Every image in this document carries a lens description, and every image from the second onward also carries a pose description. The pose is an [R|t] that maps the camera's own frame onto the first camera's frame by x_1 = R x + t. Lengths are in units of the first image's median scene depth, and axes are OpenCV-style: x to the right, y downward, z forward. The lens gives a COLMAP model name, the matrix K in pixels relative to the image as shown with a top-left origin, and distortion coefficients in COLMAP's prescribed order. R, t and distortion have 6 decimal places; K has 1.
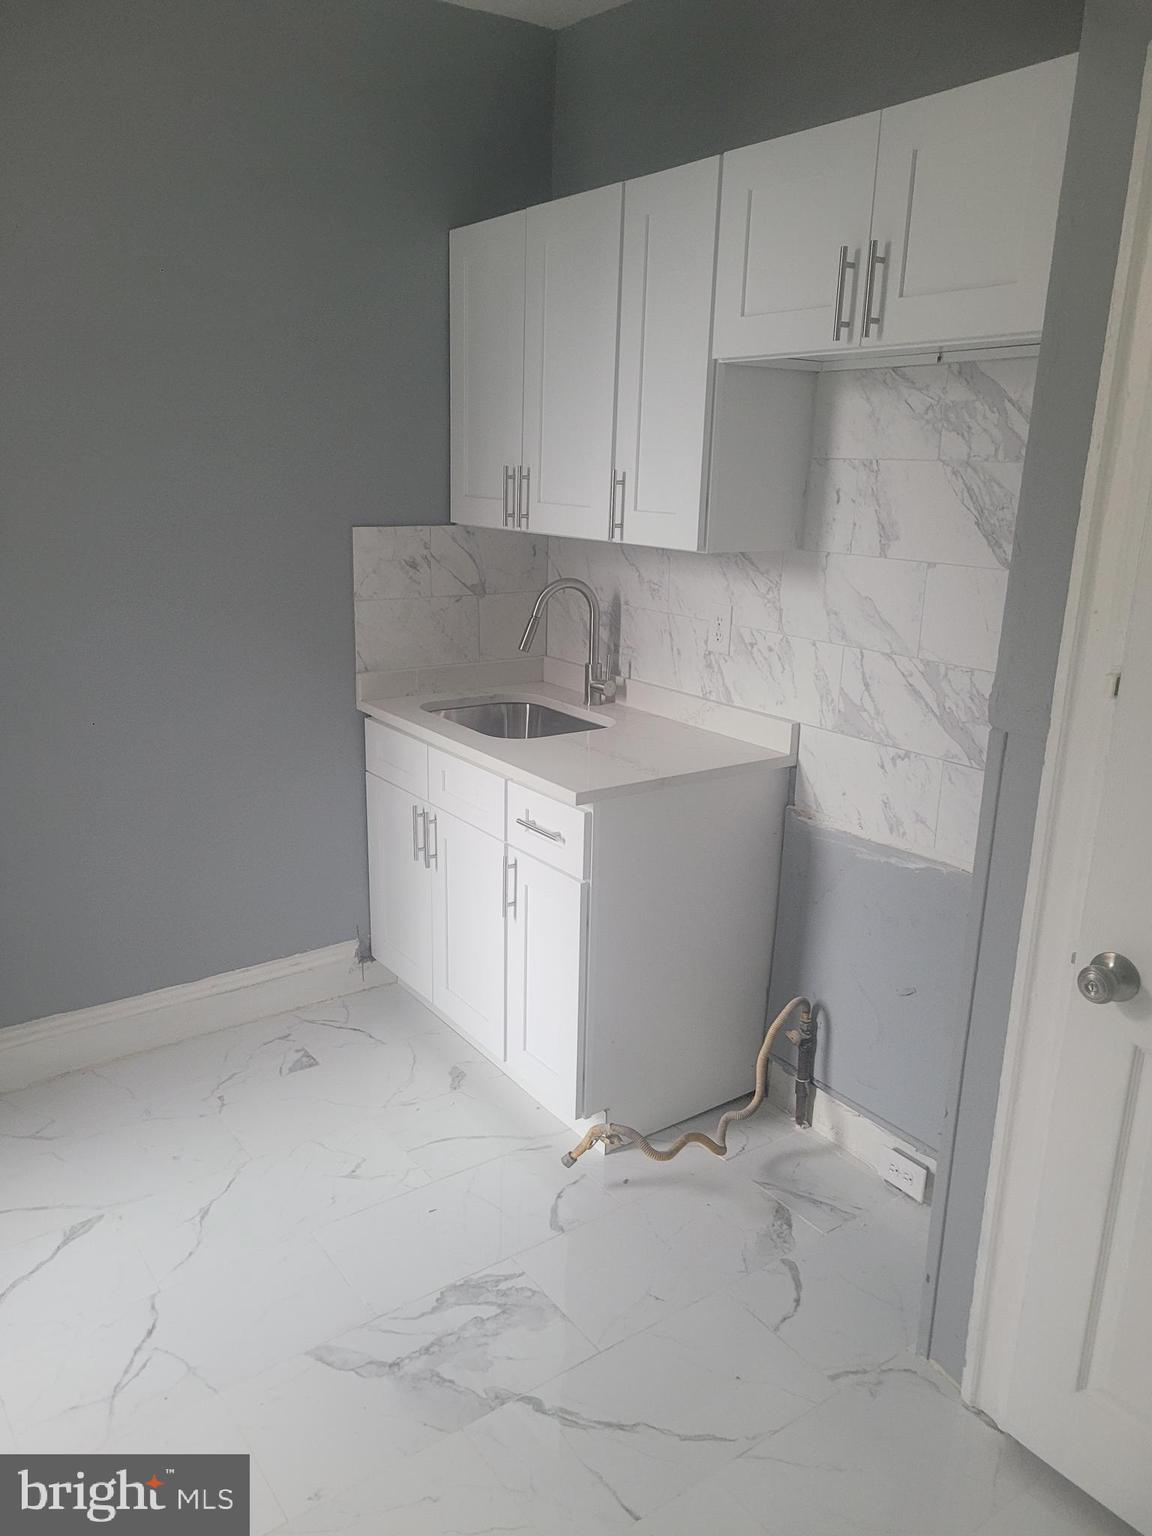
lens RADIAL K [[1133.1, 0, 575.0], [0, 1133.1, 772.7], [0, 0, 1]] dist [0.055806, -0.035122]
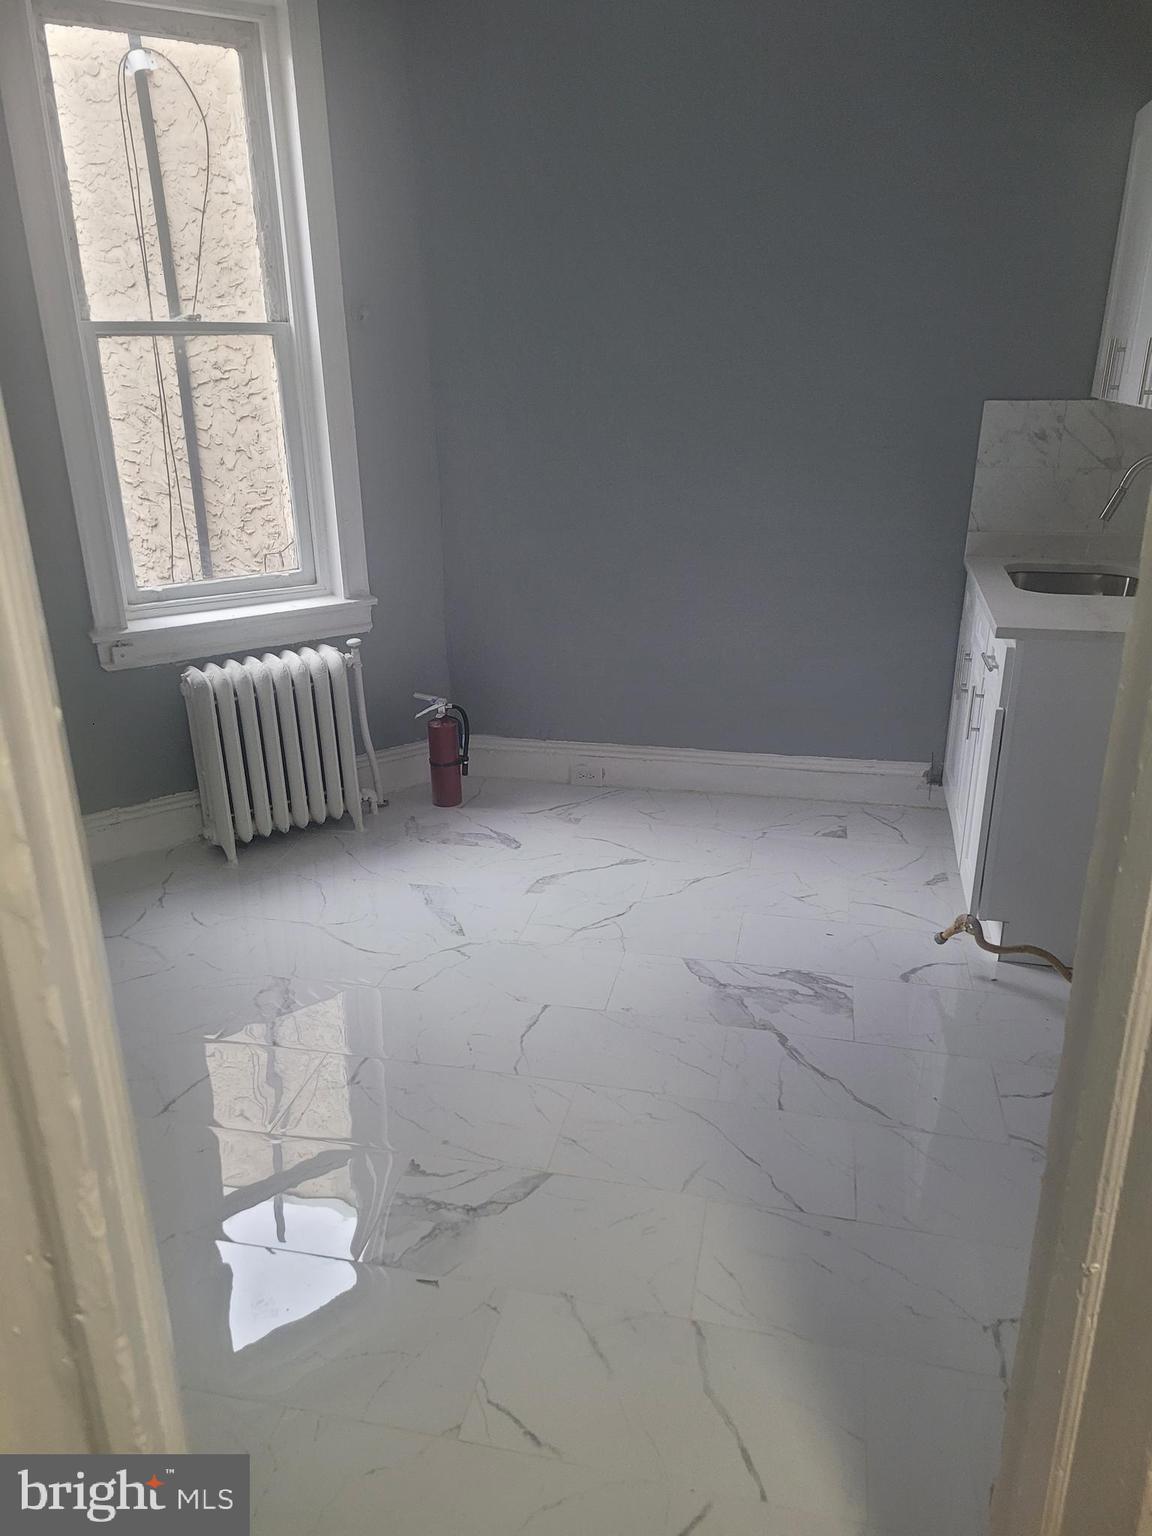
lens RADIAL K [[1133.1, 0, 580.1], [0, 1133.1, 767.8], [0, 0, 1]] dist [0.055806, -0.035122]
pose [[0.672671, 0.232723, -0.702391, 0.422586], [-0.183326, 0.972074, 0.146508, 0.048902], [0.716872, 0.030215, 0.696550, -0.081256]]
